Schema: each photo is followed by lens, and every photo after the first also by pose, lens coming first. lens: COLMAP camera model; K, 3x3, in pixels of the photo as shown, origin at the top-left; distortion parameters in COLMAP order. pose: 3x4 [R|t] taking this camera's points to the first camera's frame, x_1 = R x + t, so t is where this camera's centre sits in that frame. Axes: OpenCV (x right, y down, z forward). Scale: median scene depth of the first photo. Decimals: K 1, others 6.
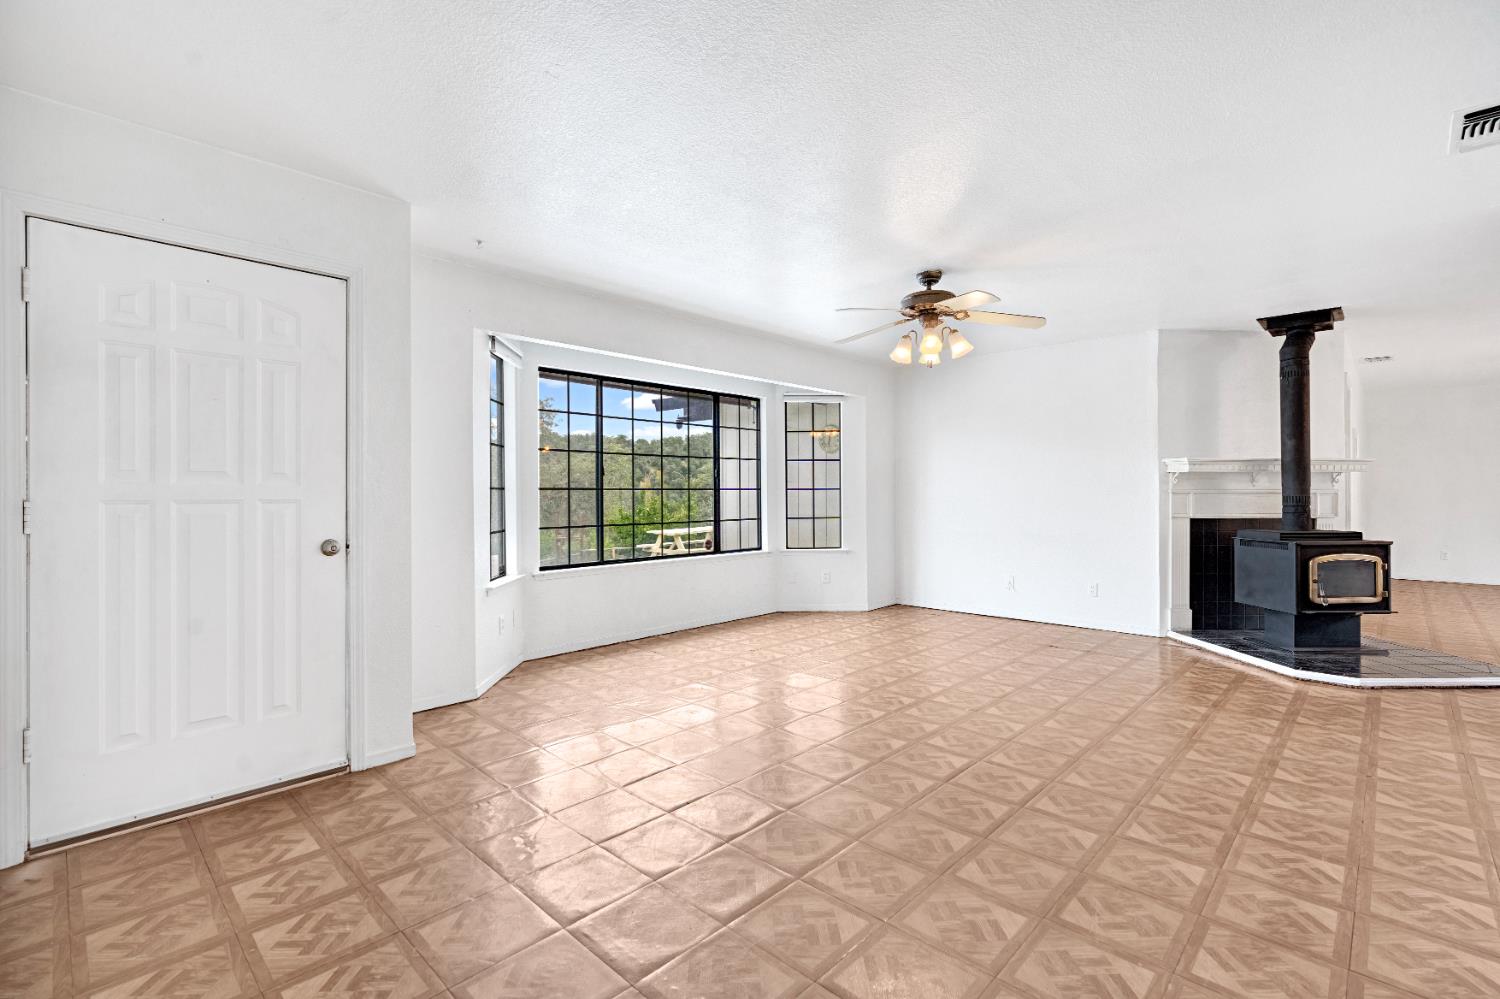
lens RADIAL K [[681.2, 0, 746.6], [0, 681.2, 493.6], [0, 0, 1]] dist [-0.001809, 0.000406]
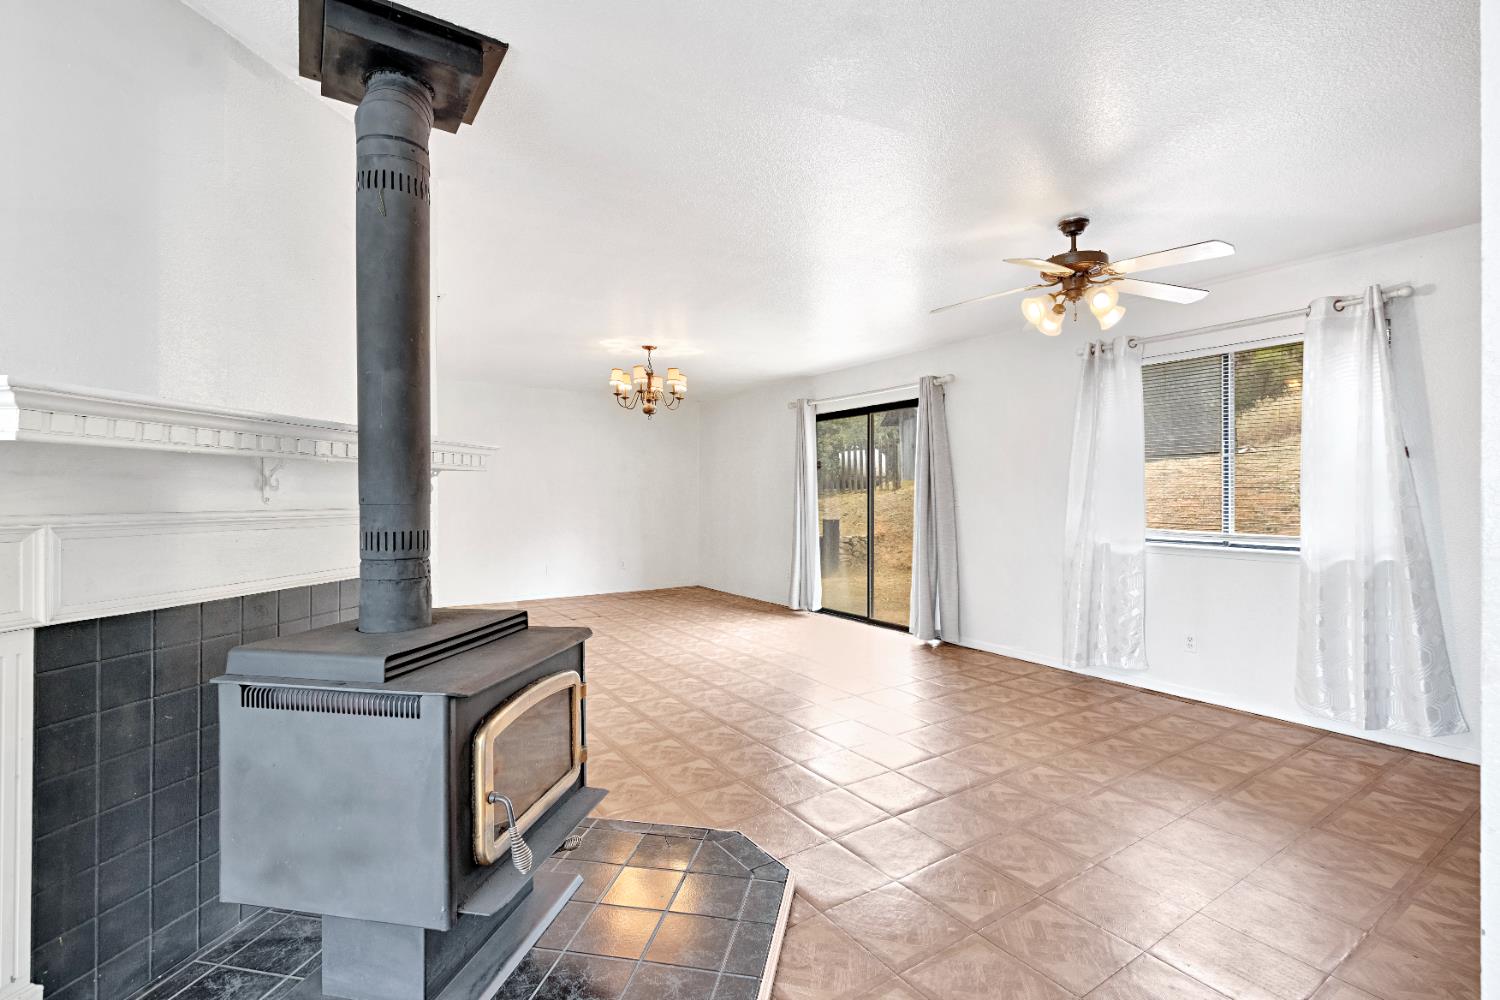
lens RADIAL K [[681.2, 0, 746.6], [0, 681.2, 494.1], [0, 0, 1]] dist [-0.001809, 0.000406]
pose [[0.209365, 0.004523, 0.977827, 0.531334], [0.000963, 0.999988, -0.004832, -0.014373], [-0.977837, 0.001953, 0.209358, 0.796711]]
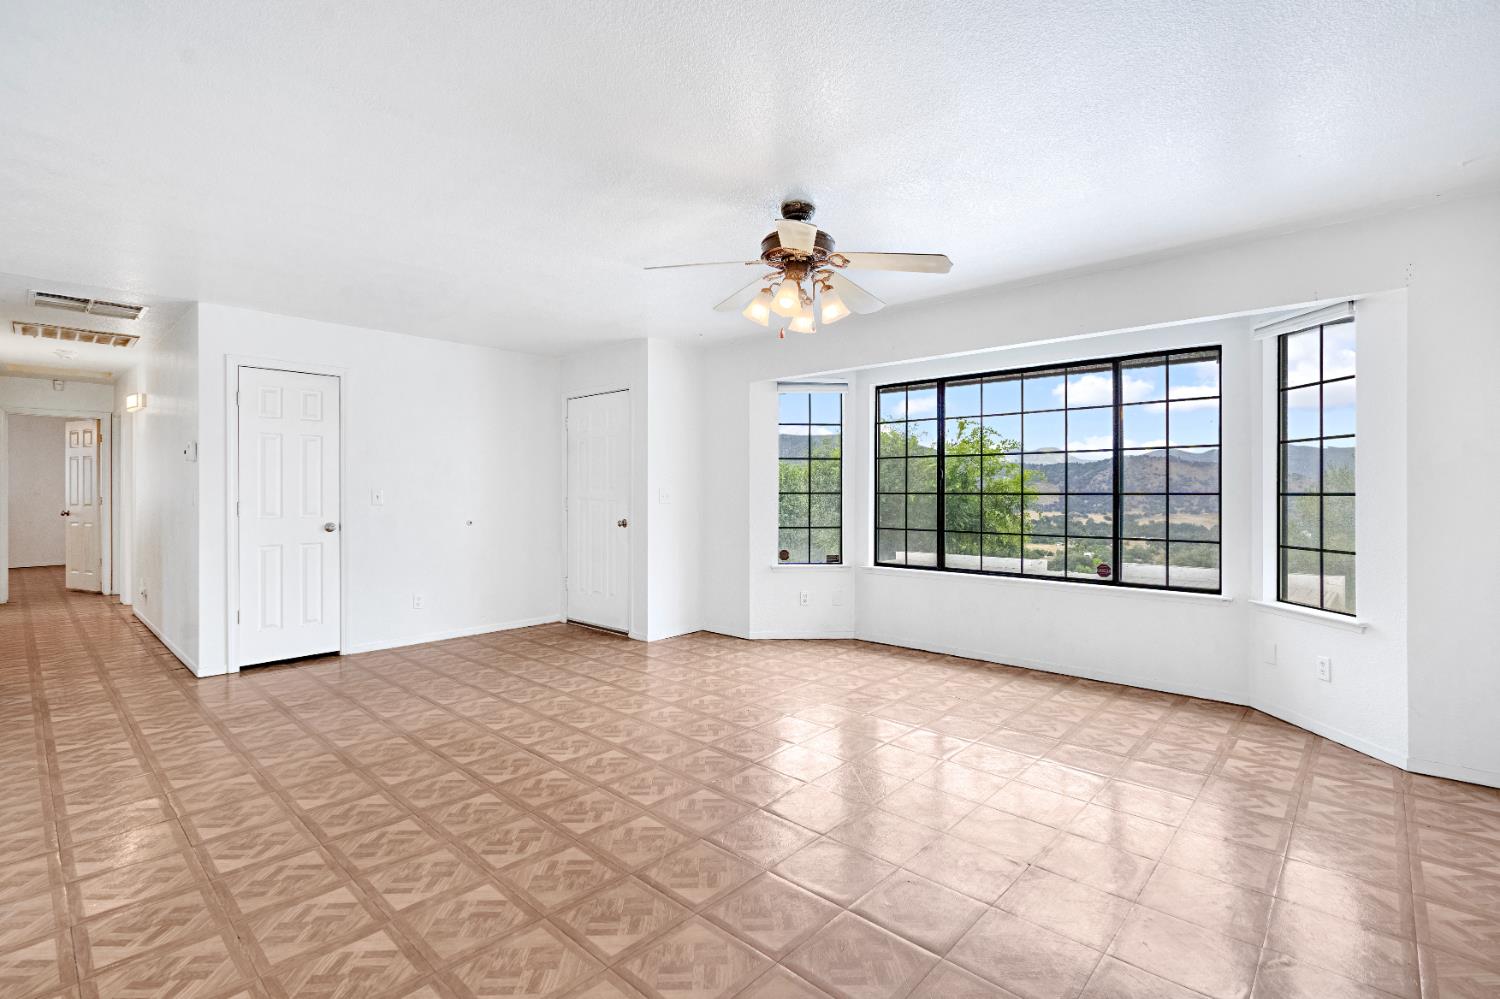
lens RADIAL K [[681.2, 0, 746.6], [0, 681.2, 493.6], [0, 0, 1]] dist [-0.001809, 0.000406]
pose [[0.015254, 0.006764, -0.999861, 0.879558], [-0.000380, 0.999977, 0.006759, -0.014936], [0.999884, 0.000277, 0.015256, 0.816763]]
